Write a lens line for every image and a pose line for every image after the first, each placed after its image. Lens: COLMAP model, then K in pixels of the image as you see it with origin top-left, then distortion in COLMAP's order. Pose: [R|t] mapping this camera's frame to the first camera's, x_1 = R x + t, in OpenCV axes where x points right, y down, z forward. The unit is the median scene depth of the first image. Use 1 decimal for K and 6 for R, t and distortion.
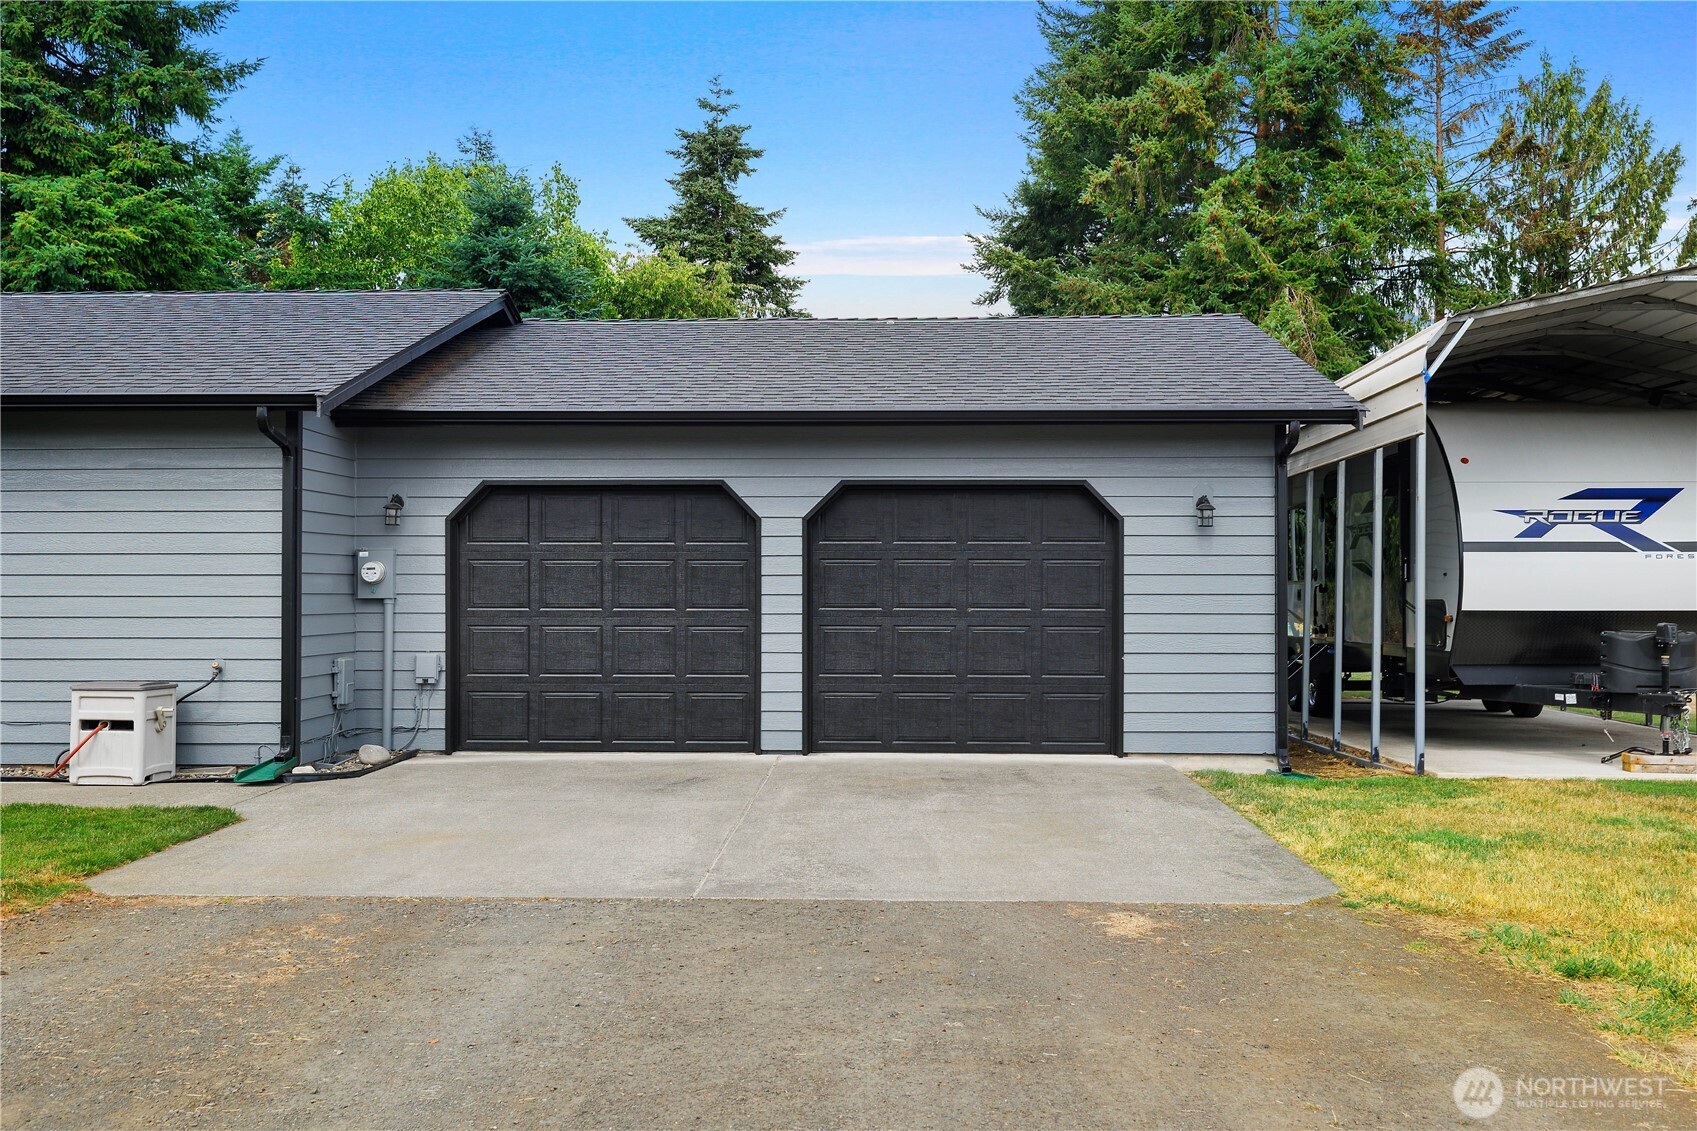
lens RADIAL K [[1584.0, 0, 847.1], [0, 1584.0, 578.4], [0, 0, 1]] dist [0.022126, 0.000000]
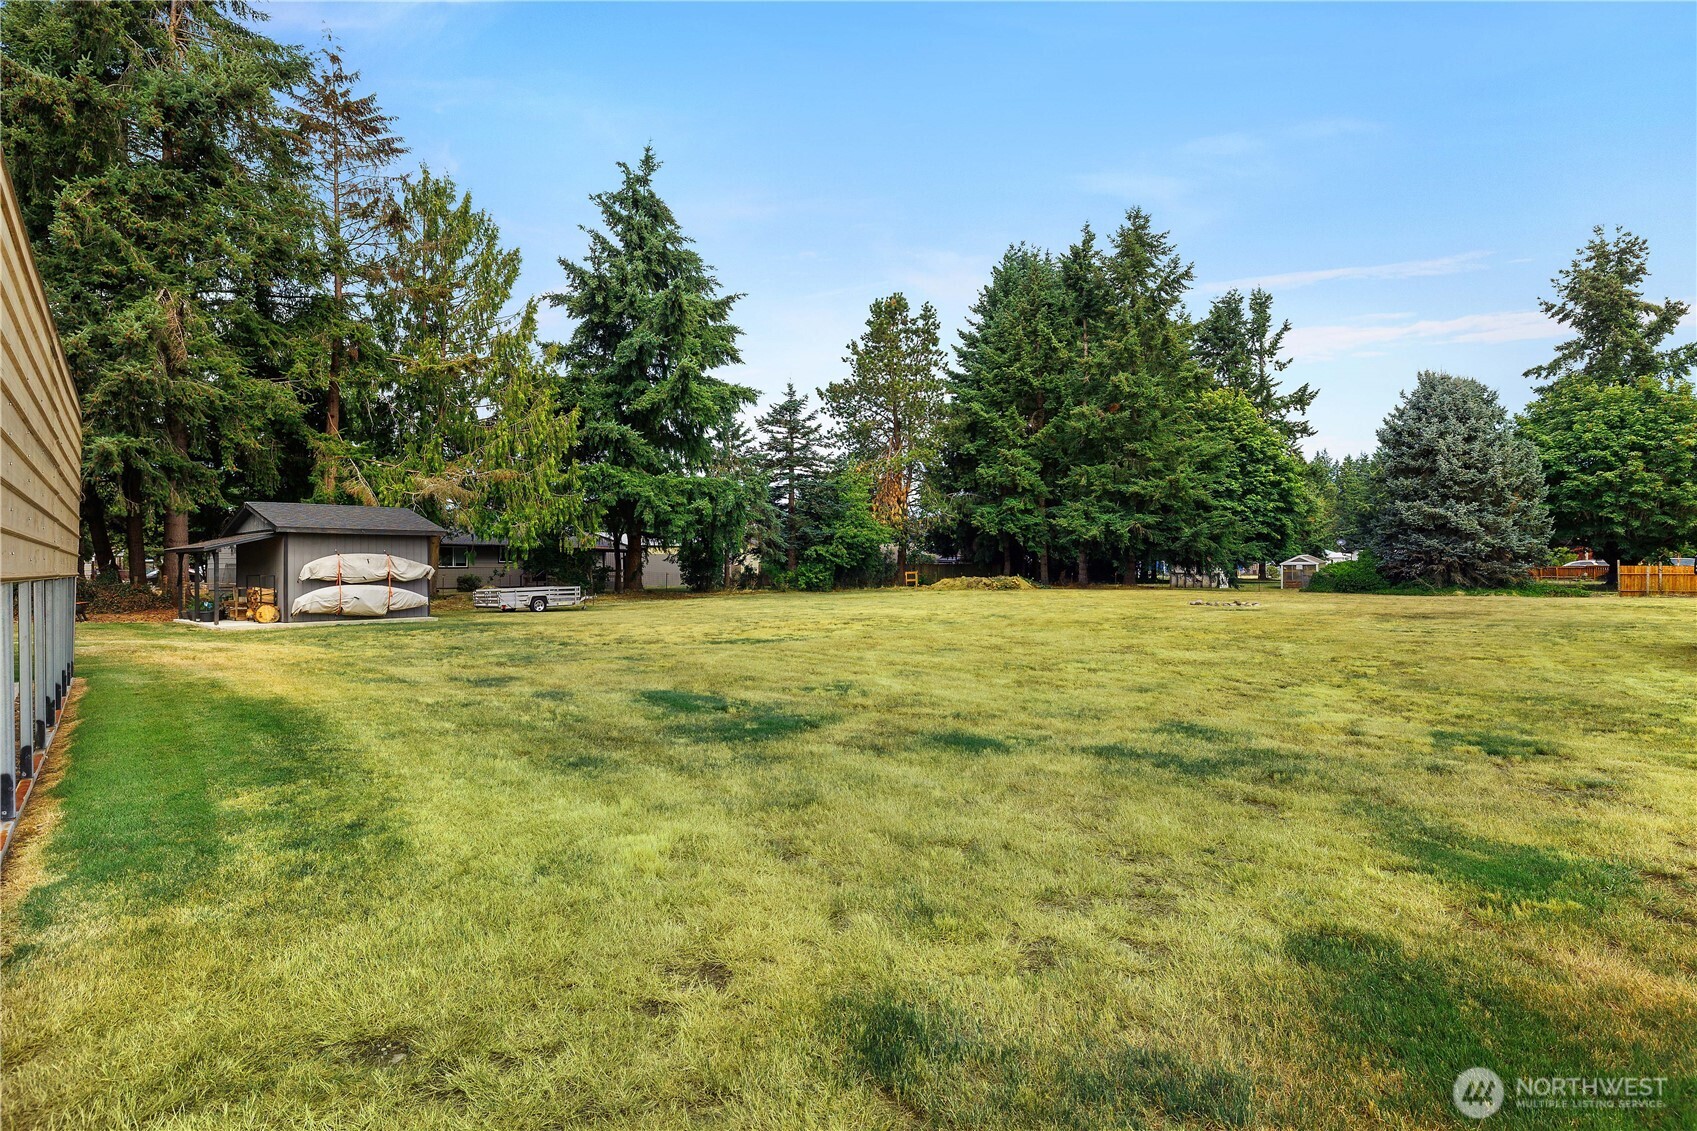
lens RADIAL K [[929.1, 0, 841.5], [0, 929.1, 568.2], [0, 0, 1]] dist [-0.008483, 0.001752]
pose [[0.759046, -0.007522, 0.650994, 0.208840], [-0.001762, 0.999906, 0.013608, 0.005304], [-0.651035, -0.011476, 0.758961, 0.181576]]
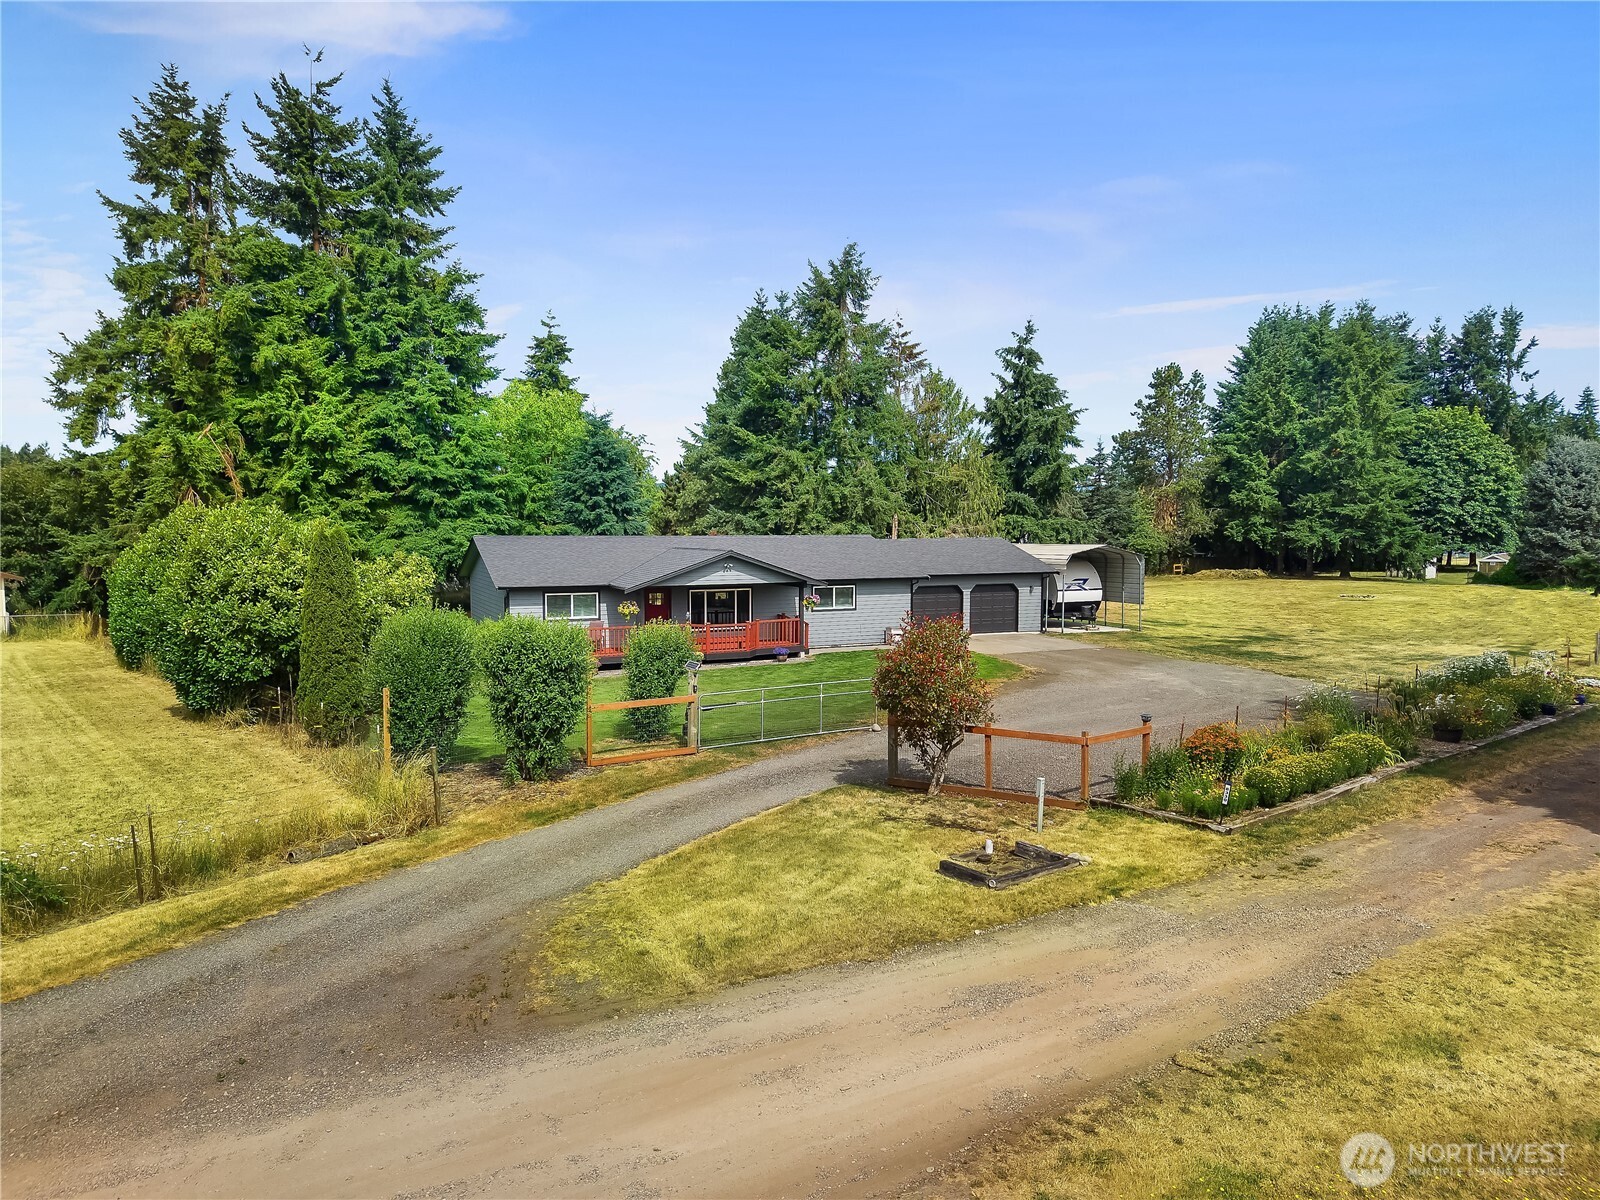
lens RADIAL K [[1072.5, 0, 795.0], [0, 1072.5, 614.5], [0, 0, 1]] dist [0.022922, -0.013258]
pose [[0.893713, -0.041294, 0.446736, -0.647805], [-0.000965, 0.995576, 0.093958, -0.088746], [-0.448639, -0.084402, 0.889719, -0.587817]]
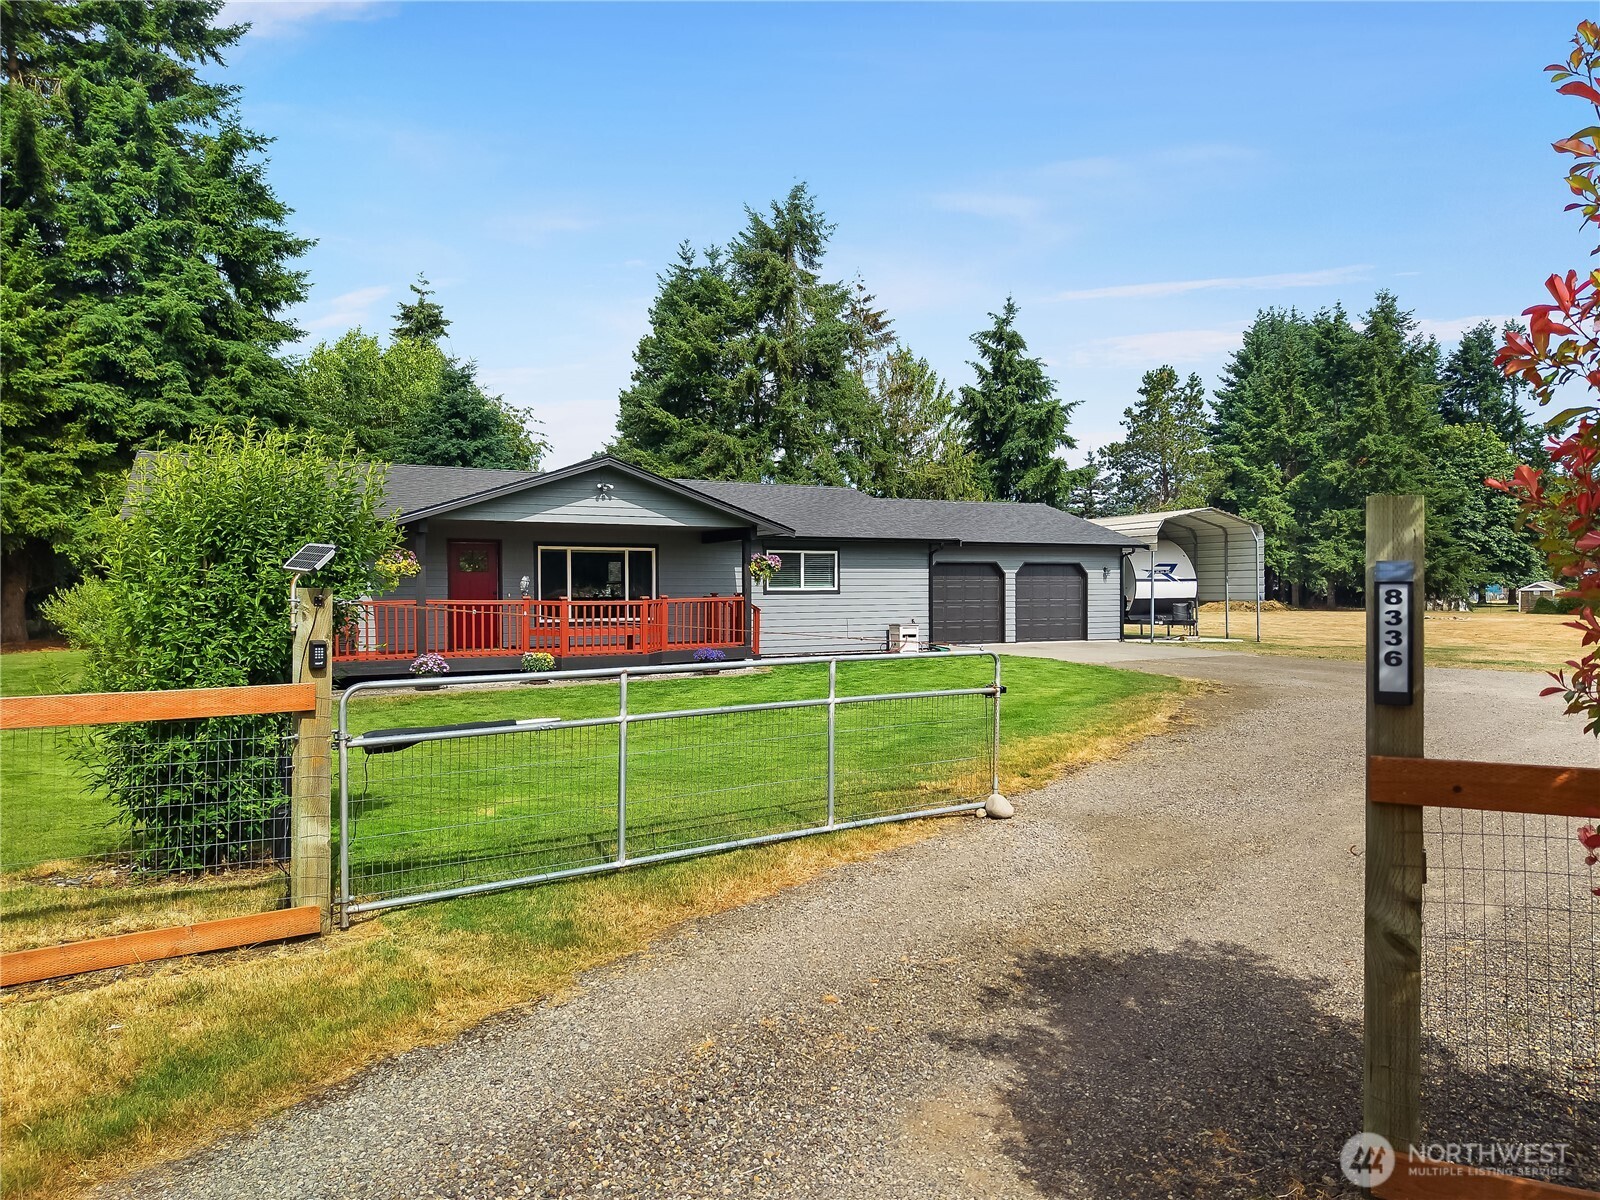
lens RADIAL K [[1072.5, 0, 792.1], [0, 1072.5, 612.8], [0, 0, 1]] dist [0.022922, -0.013258]
pose [[0.866099, -0.017633, 0.499561, -0.465383], [0.001180, 0.999447, 0.033231, -0.008839], [-0.499870, -0.028192, 0.865641, -0.219363]]
